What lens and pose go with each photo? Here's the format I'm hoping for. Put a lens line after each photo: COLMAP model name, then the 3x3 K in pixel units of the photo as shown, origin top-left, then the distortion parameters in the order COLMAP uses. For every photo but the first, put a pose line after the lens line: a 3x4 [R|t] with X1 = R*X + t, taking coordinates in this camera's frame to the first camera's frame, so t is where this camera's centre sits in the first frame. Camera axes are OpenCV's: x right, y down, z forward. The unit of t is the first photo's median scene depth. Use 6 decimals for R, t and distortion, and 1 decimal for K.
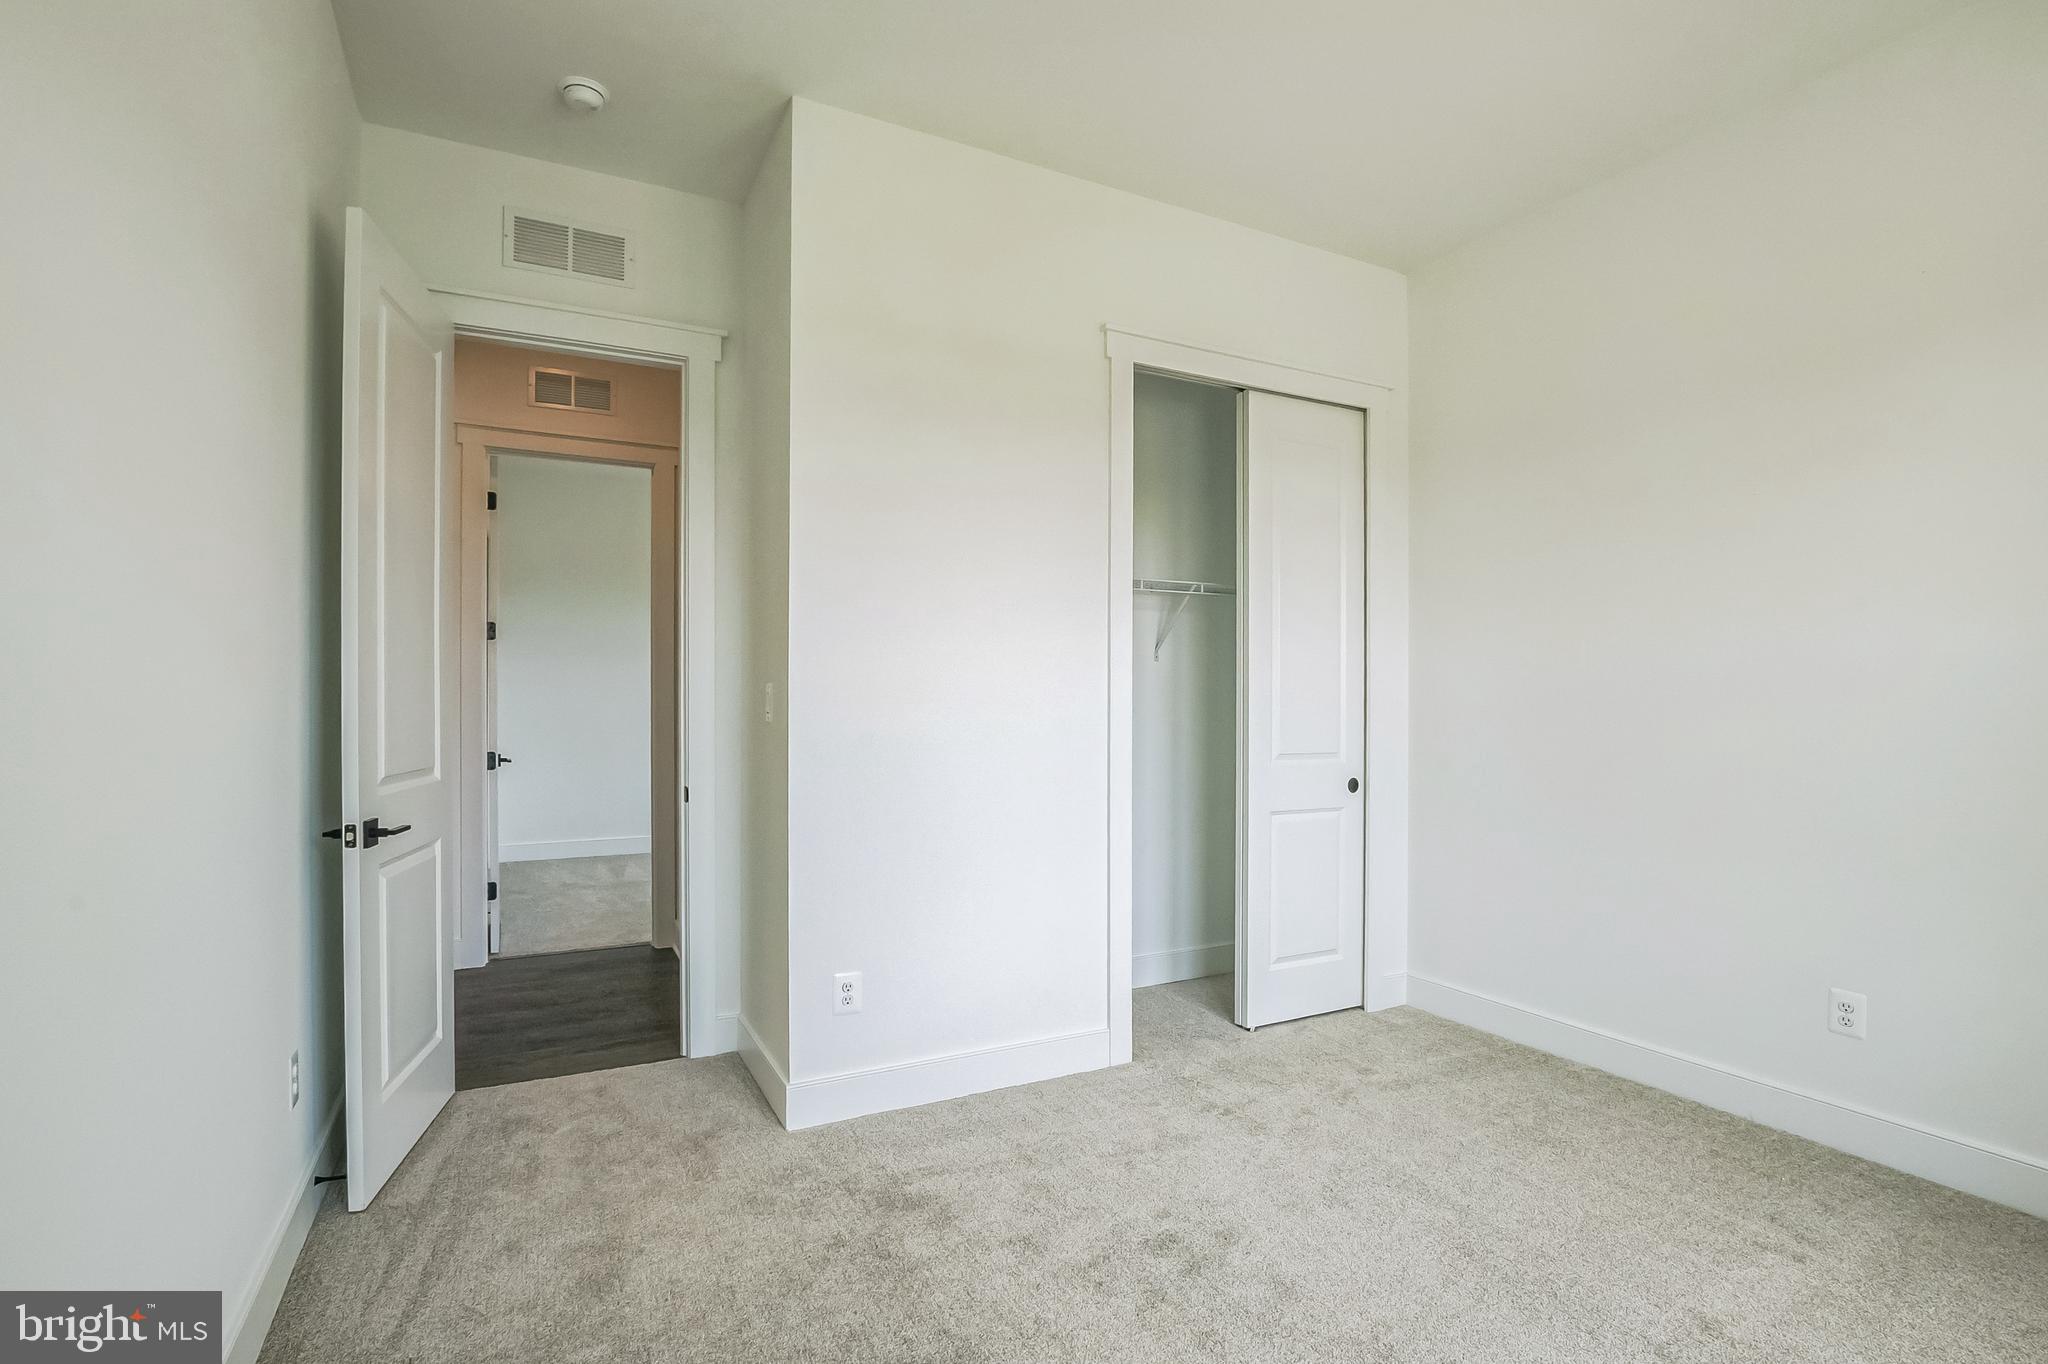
lens RADIAL K [[881.7, 0, 1021.3], [0, 881.7, 726.8], [0, 0, 1]] dist [-0.023652, 0.000056]
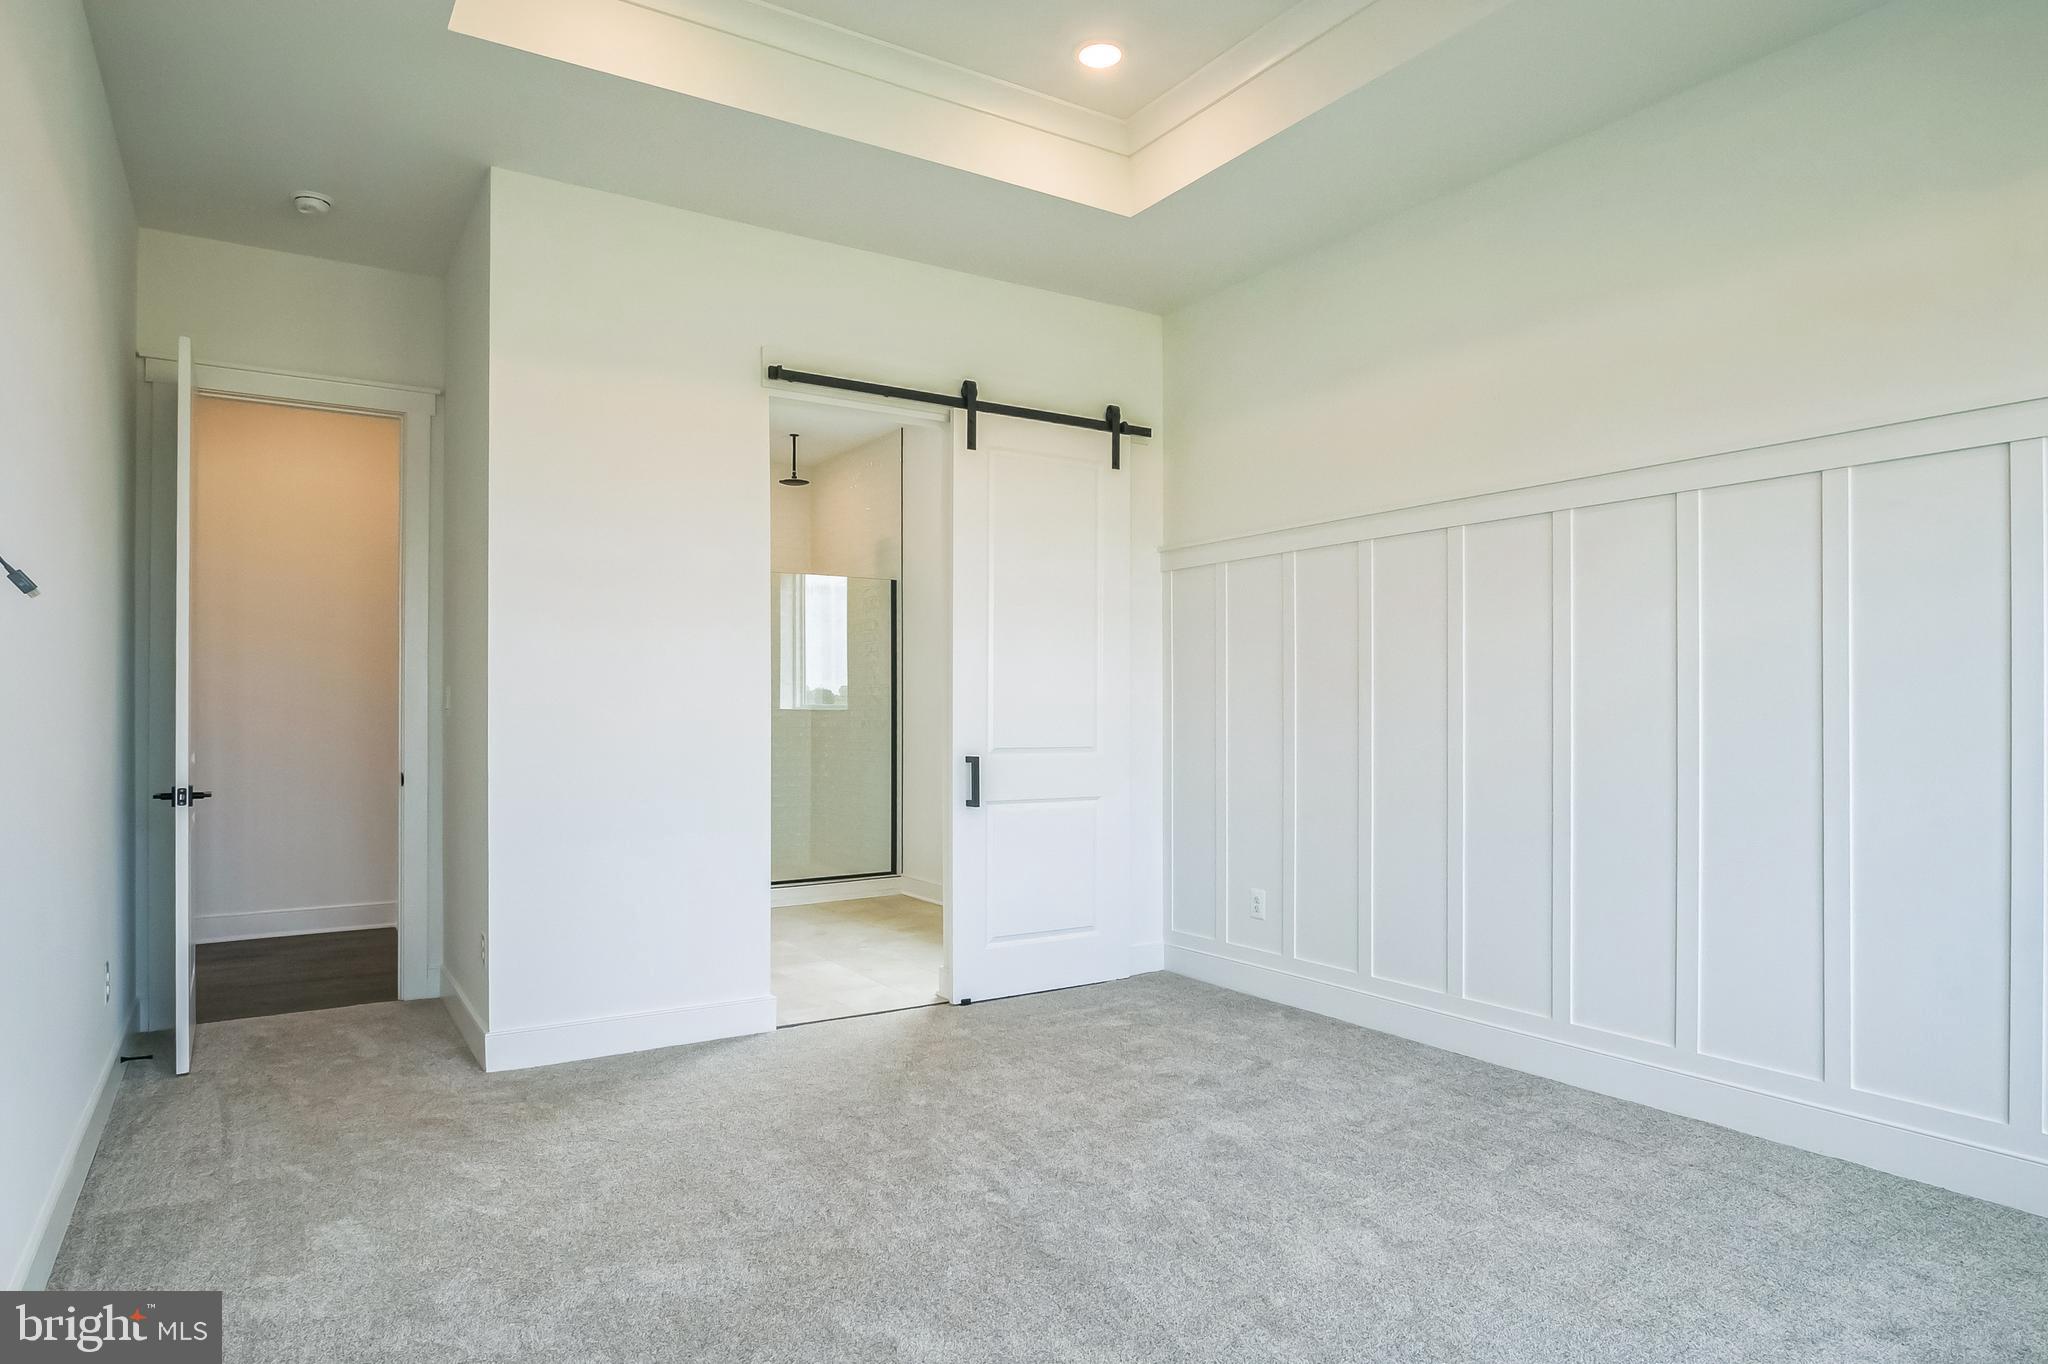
lens RADIAL K [[1151.5, 0, 1024.0], [0, 1151.5, 682.0], [0, 0, 1]] dist [0.003332, 0.000885]
pose [[0.979639, -0.001594, 0.200763, 0.136560], [0.005308, 0.999825, -0.017965, -0.015073], [-0.200699, 0.018665, 0.979475, -0.725537]]
